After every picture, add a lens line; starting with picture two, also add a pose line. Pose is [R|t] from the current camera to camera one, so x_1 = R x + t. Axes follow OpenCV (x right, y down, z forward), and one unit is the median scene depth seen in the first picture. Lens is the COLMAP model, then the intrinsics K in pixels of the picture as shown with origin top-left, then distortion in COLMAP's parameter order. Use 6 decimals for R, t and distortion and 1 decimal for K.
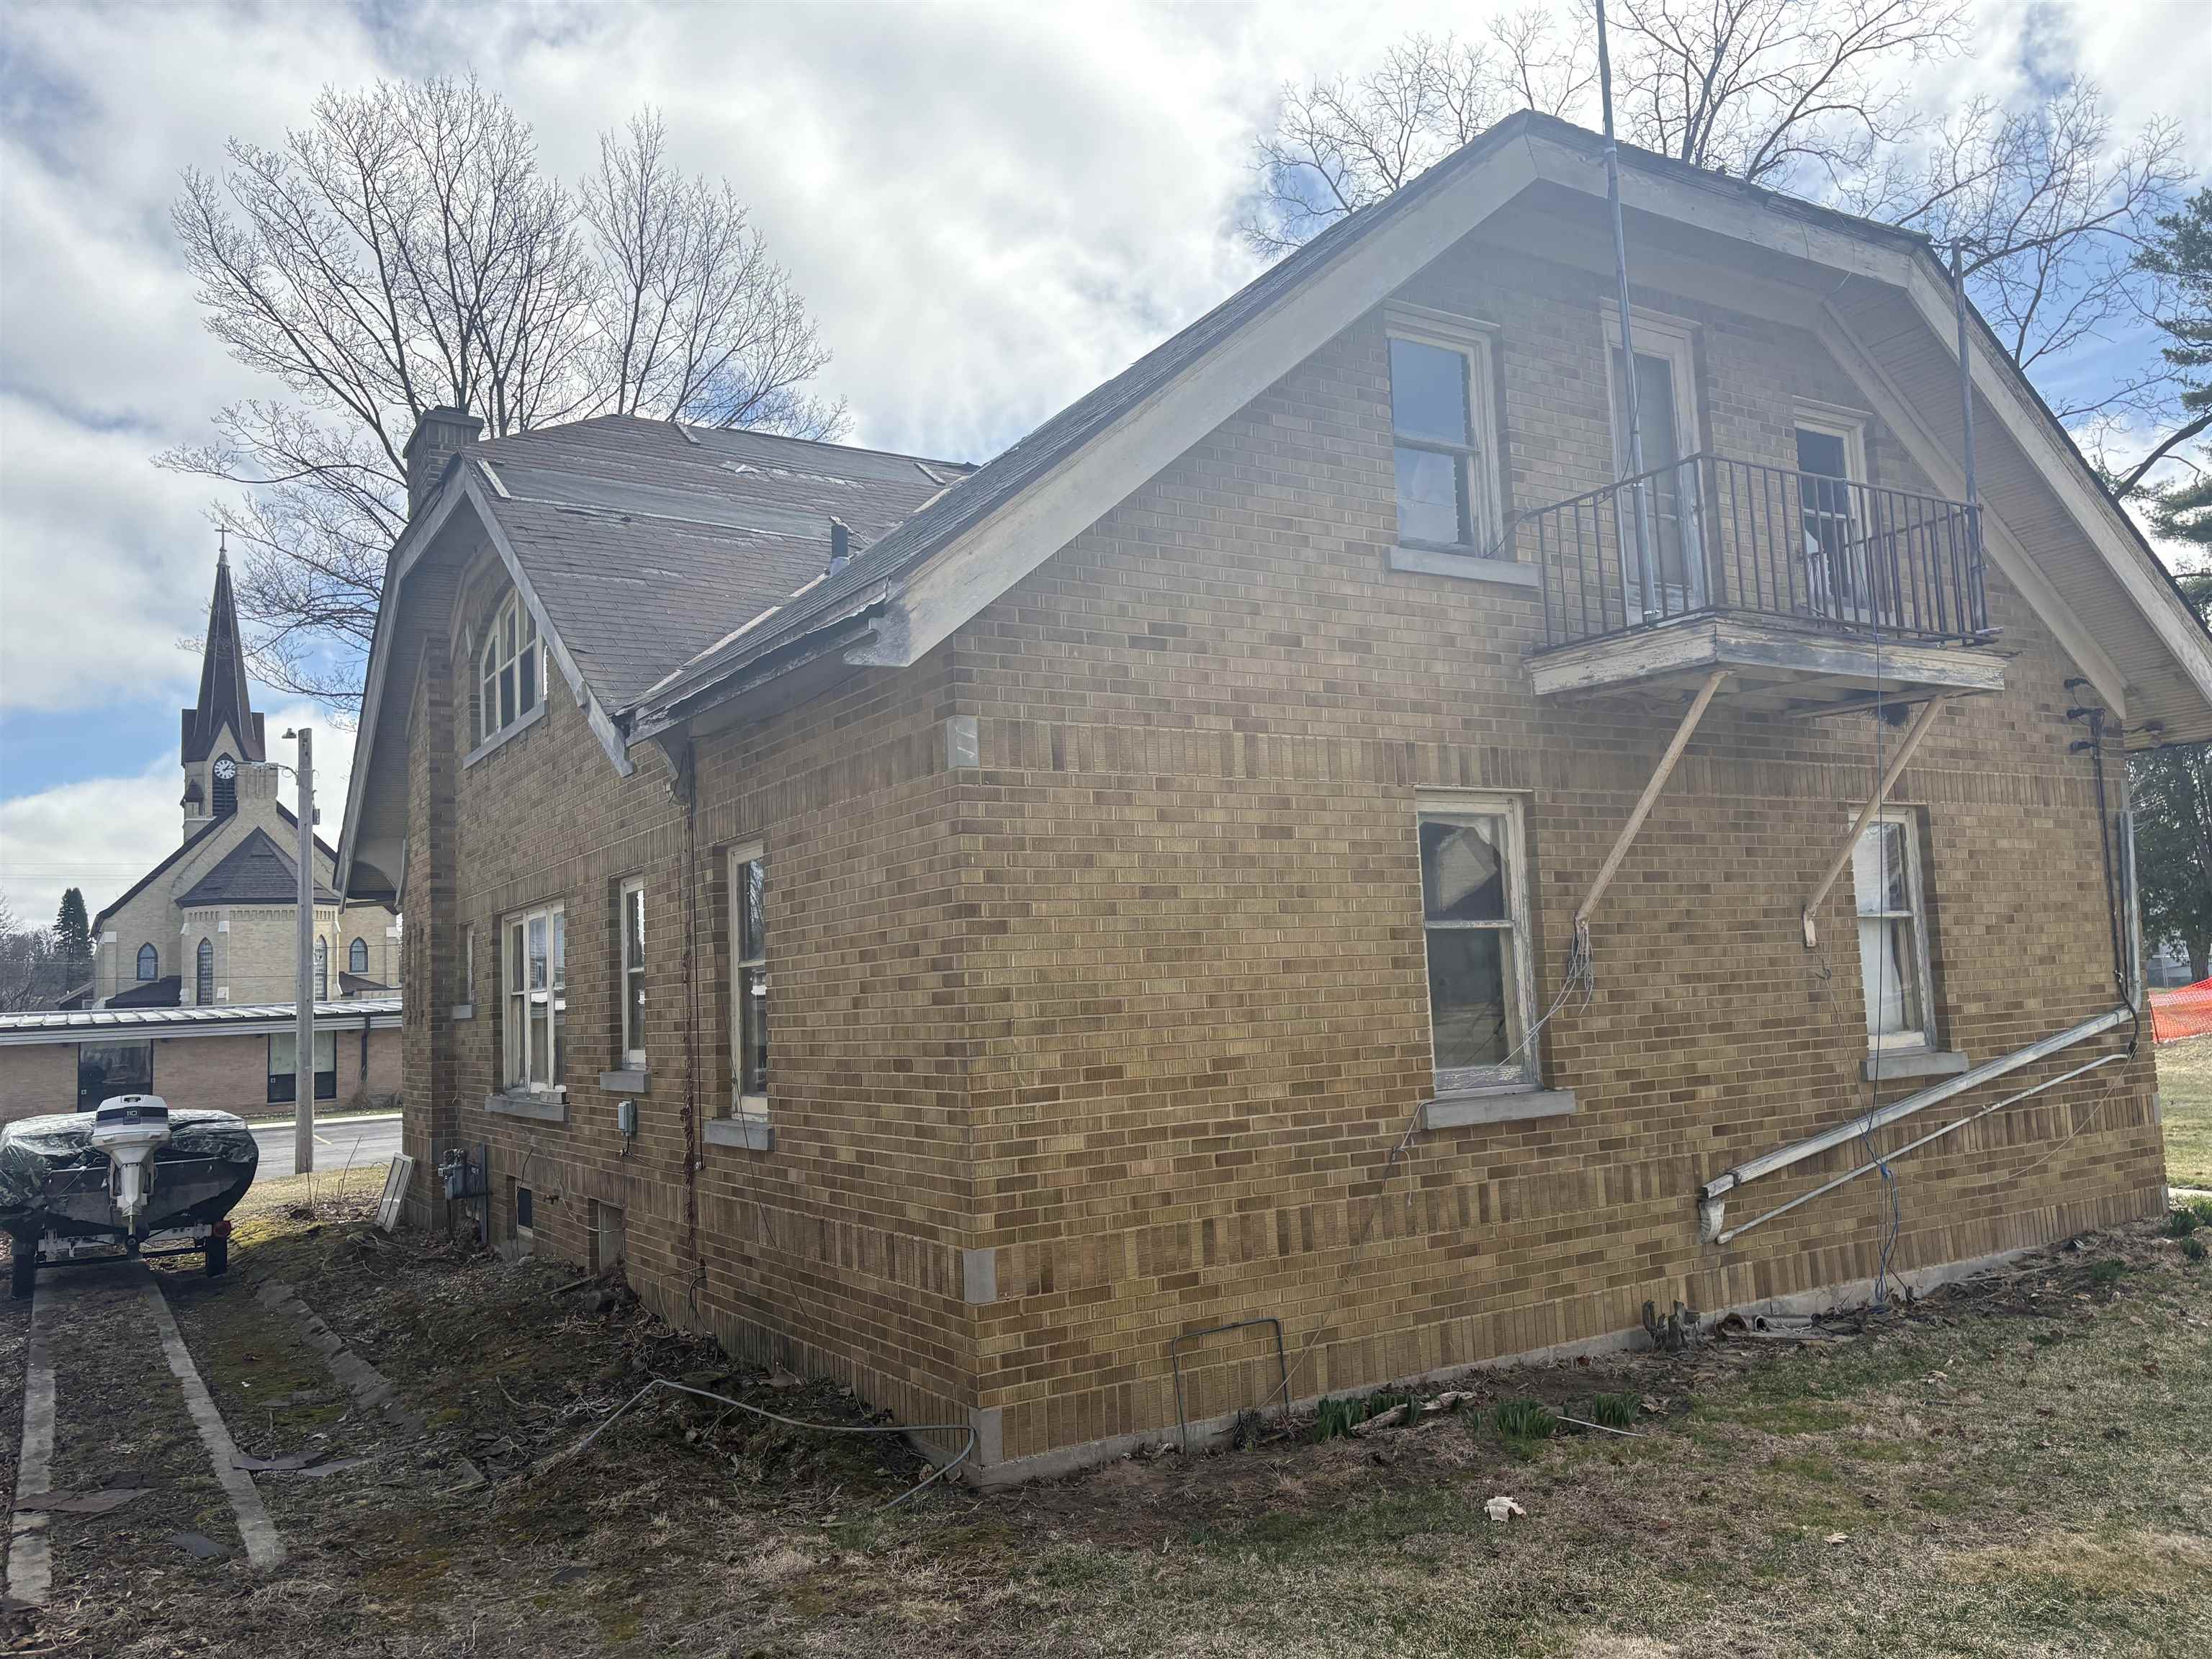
lens RADIAL K [[1679.5, 0, 1108.3], [0, 1679.5, 827.5], [0, 0, 1]] dist [0.061488, -0.082845]
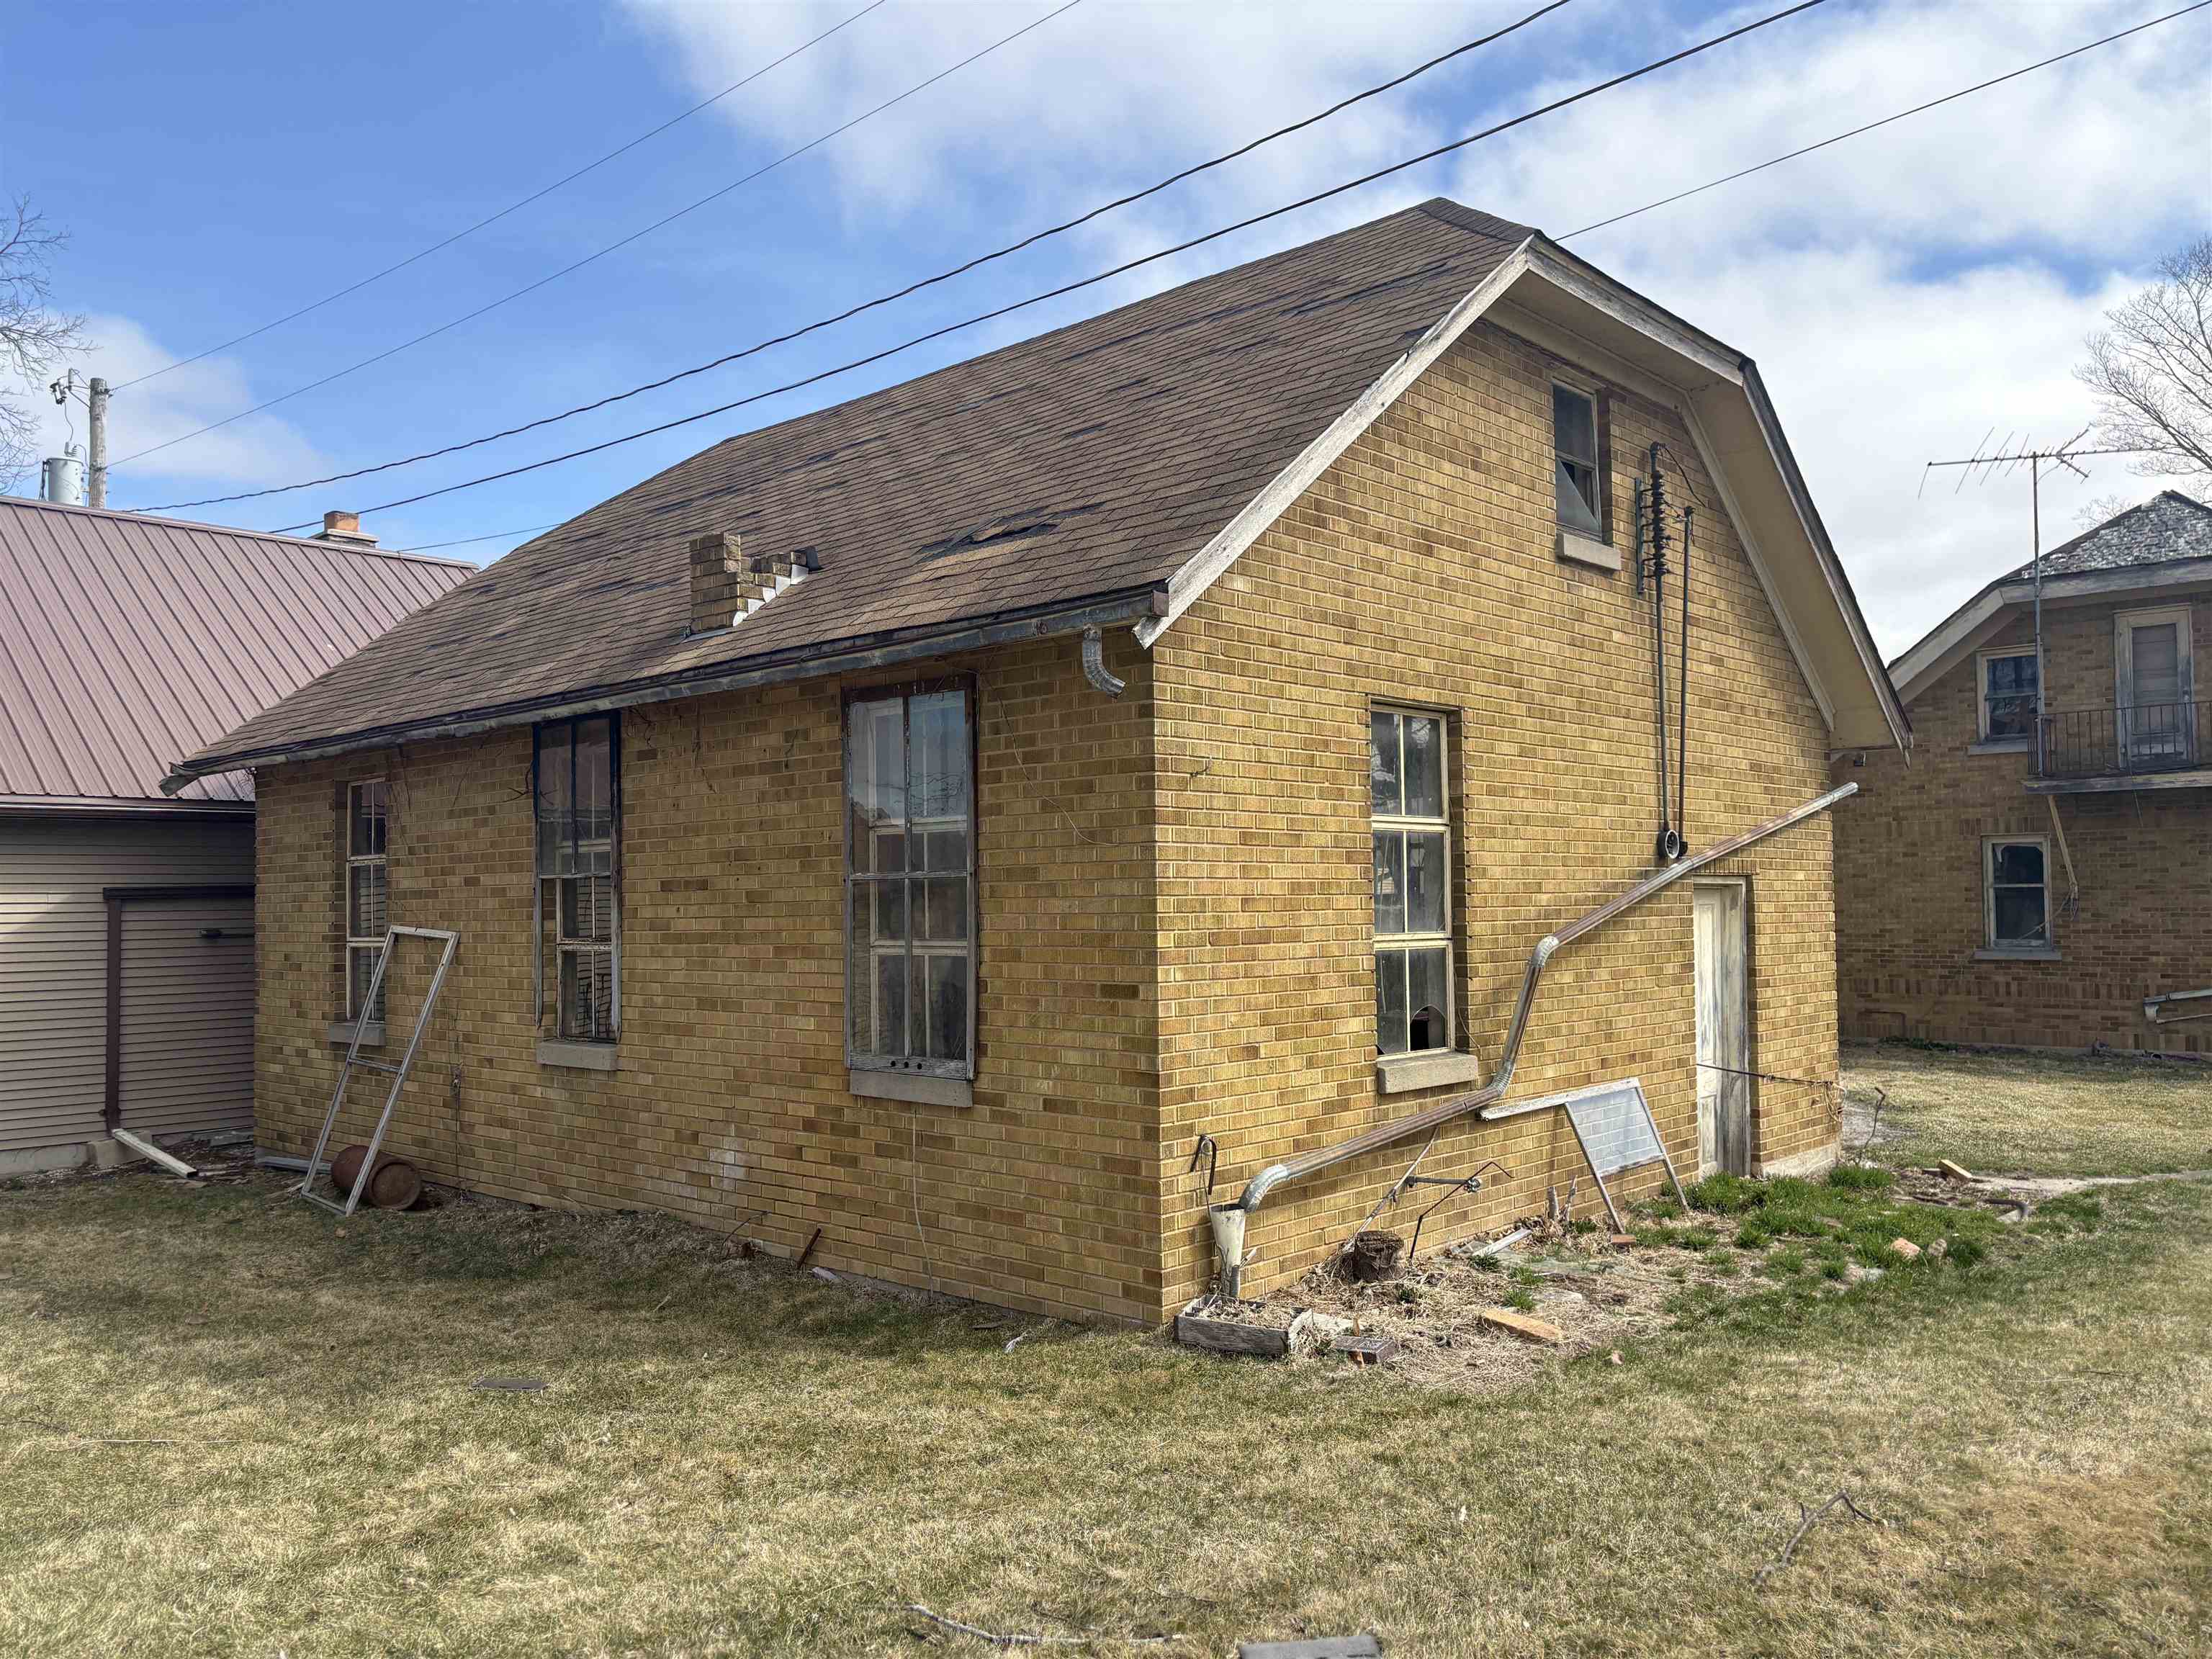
lens RADIAL K [[1679.5, 0, 1106.3], [0, 1679.5, 835.8], [0, 0, 1]] dist [0.061488, -0.082845]
pose [[0.264908, 0.005718, -0.964257, 2.447149], [0.094456, 0.995019, 0.031850, -0.243075], [0.959636, -0.099517, 0.263048, -1.070206]]
